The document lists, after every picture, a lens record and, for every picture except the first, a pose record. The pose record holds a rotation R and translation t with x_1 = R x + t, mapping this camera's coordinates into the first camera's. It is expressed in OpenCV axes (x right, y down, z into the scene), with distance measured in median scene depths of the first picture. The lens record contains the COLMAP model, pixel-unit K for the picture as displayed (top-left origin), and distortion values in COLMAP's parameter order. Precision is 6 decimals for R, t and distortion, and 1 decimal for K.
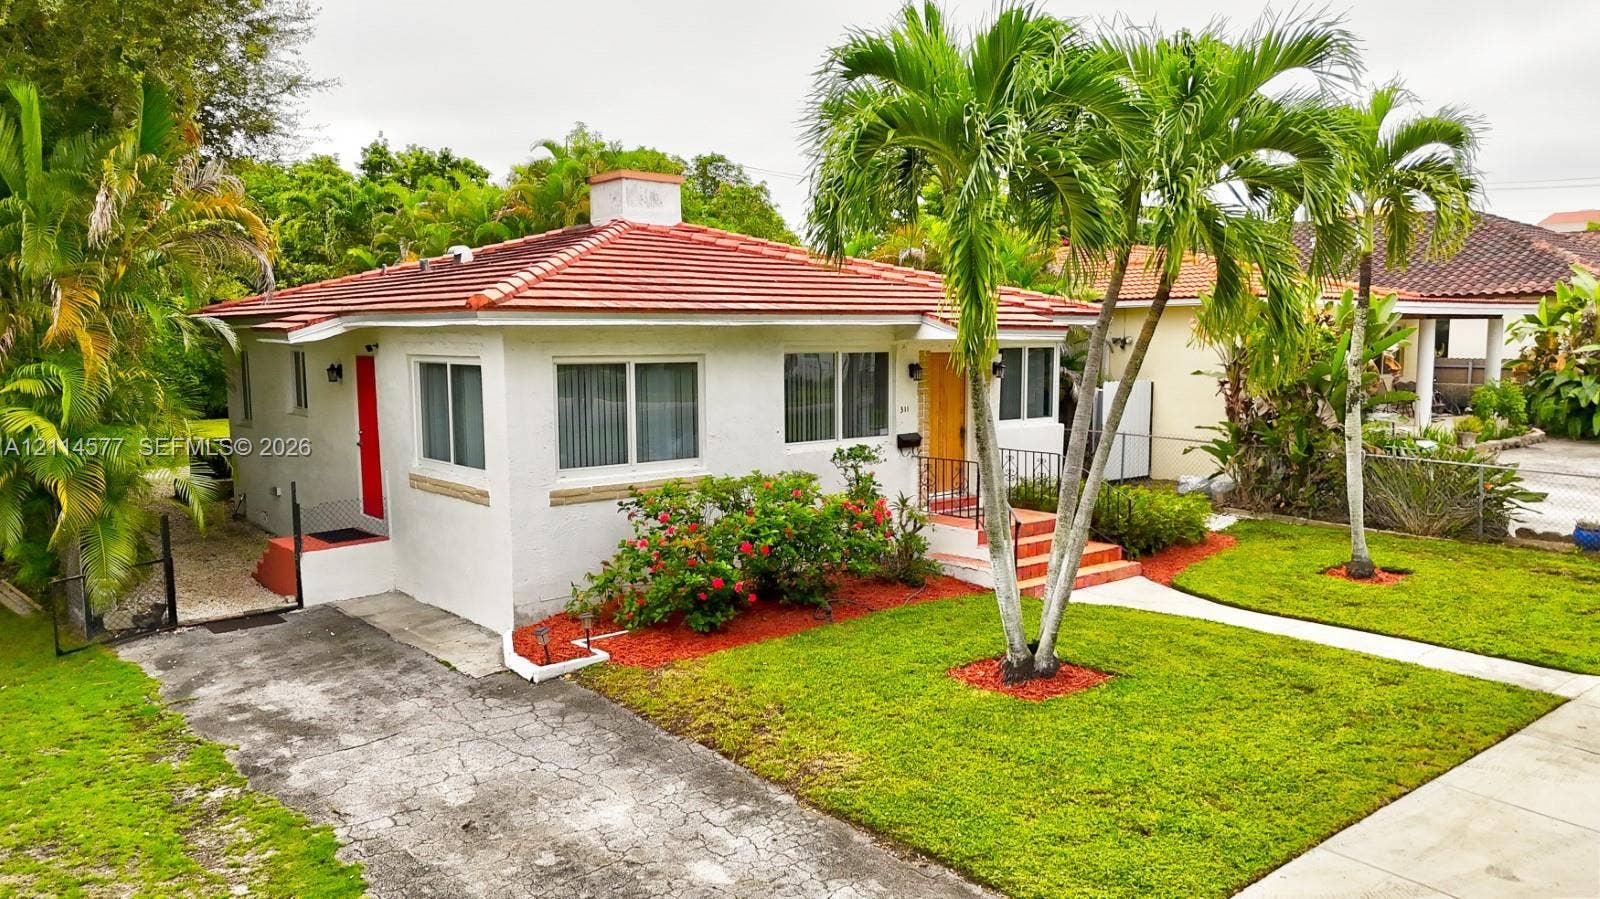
lens RADIAL K [[1181.0, 0, 800.0], [0, 1181.0, 449.5], [0, 0, 1]] dist [0.085720, -0.093960]
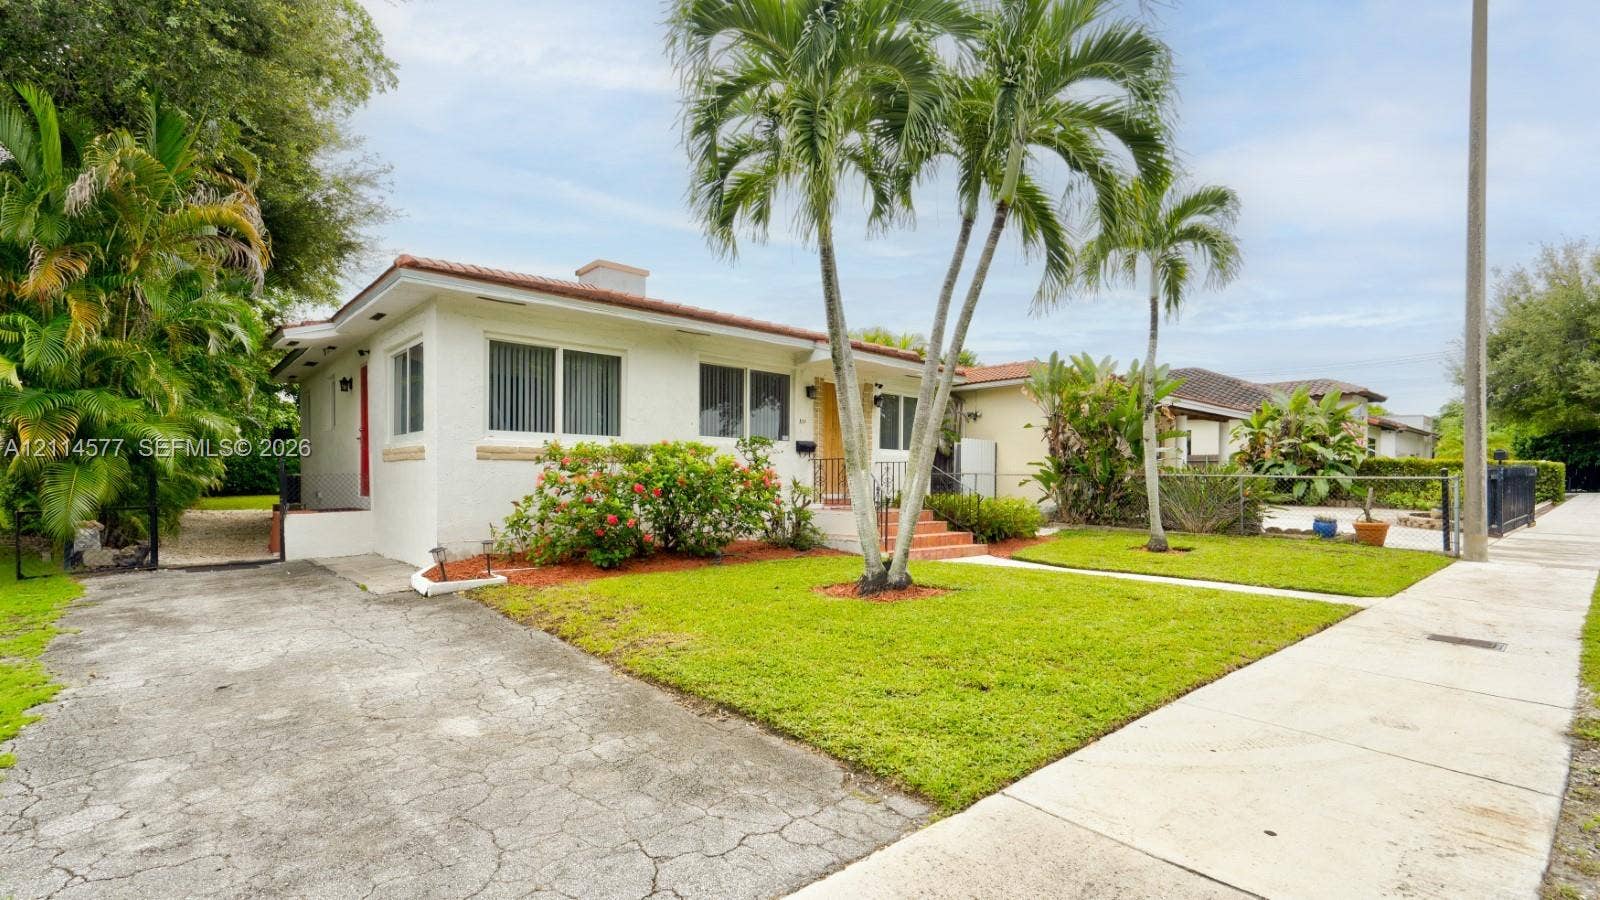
lens RADIAL K [[742.6, 0, 806.3], [0, 742.6, 488.4], [0, 0, 1]] dist [-0.002614, 0.000453]
pose [[0.999347, 0.012946, 0.033736, 0.084061], [-0.009781, 0.995680, -0.092332, 0.137832], [-0.034786, 0.091941, 0.995157, 0.273050]]
